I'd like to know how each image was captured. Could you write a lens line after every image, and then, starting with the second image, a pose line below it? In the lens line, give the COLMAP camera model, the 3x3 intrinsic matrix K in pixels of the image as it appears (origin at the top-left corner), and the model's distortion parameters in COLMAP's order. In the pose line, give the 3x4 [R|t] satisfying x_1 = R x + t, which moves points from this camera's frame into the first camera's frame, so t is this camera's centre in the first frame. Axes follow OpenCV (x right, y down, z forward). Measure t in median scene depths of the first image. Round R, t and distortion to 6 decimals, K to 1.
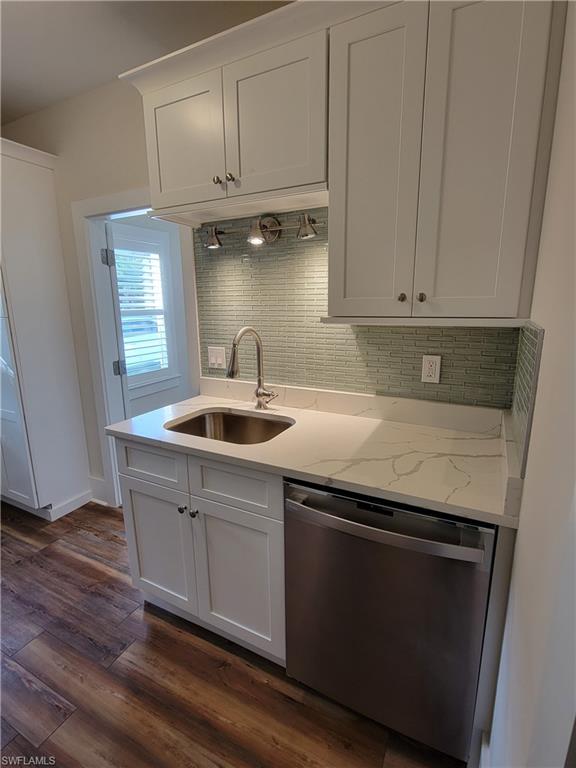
lens RADIAL K [[377.8, 0, 283.9], [0, 377.8, 383.7], [0, 0, 1]] dist [0.000695, 0.000042]
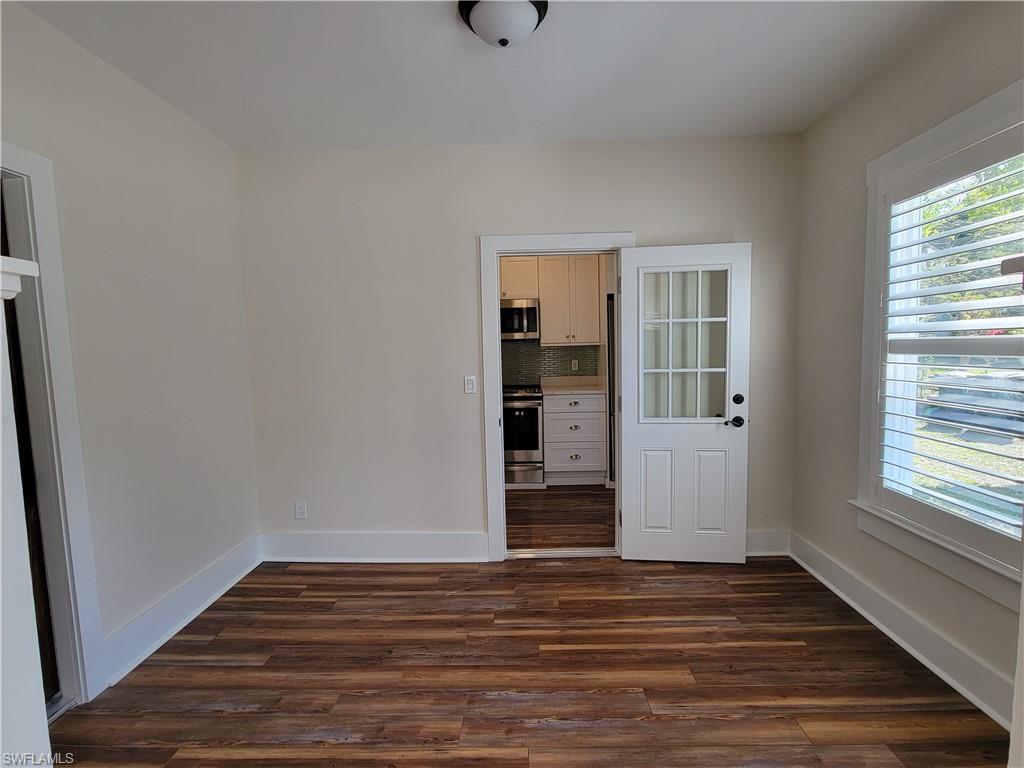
lens RADIAL K [[497.5, 0, 512.7], [0, 497.5, 385.0], [0, 0, 1]] dist [-0.003797, -0.000493]
pose [[-0.892393, 0.067208, -0.446227, 0.545012], [-0.060240, 0.962254, 0.265401, -0.645219], [0.447220, 0.263722, -0.854660, 3.188105]]
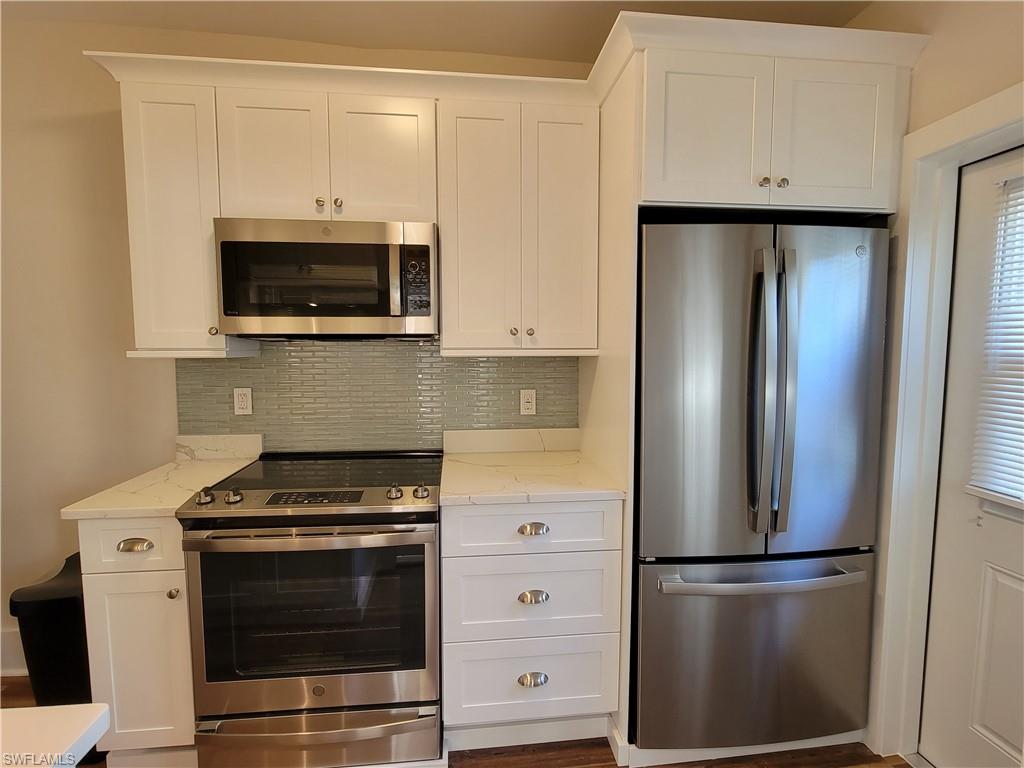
lens RADIAL K [[497.5, 0, 512.7], [0, 497.5, 385.0], [0, 0, 1]] dist [-0.003797, -0.000493]
pose [[-0.821991, 0.052926, -0.567036, -0.542315], [-0.112624, 0.960901, 0.252952, -0.293184], [0.558254, 0.271786, -0.783891, 1.481880]]
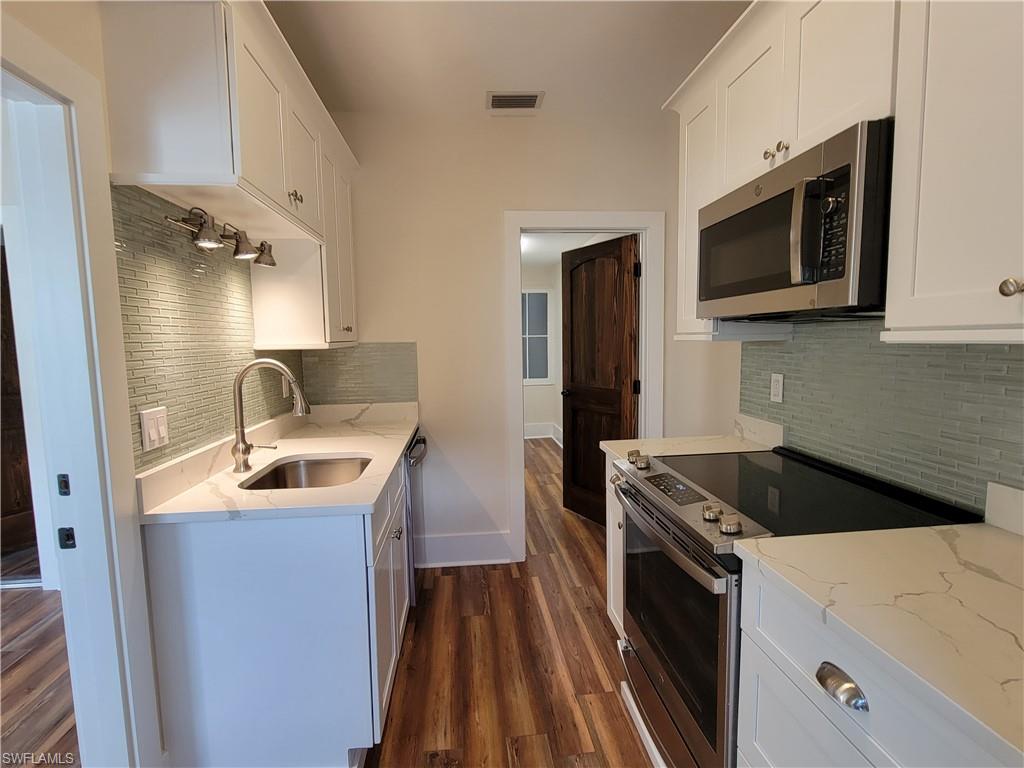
lens RADIAL K [[501.8, 0, 514.7], [0, 501.8, 387.0], [0, 0, 1]] dist [-0.000509, -0.000426]
pose [[-0.563114, -0.062687, 0.823998, -1.376941], [0.195477, 0.958716, 0.206523, -0.226972], [-0.802927, 0.277369, -0.527613, 1.247275]]
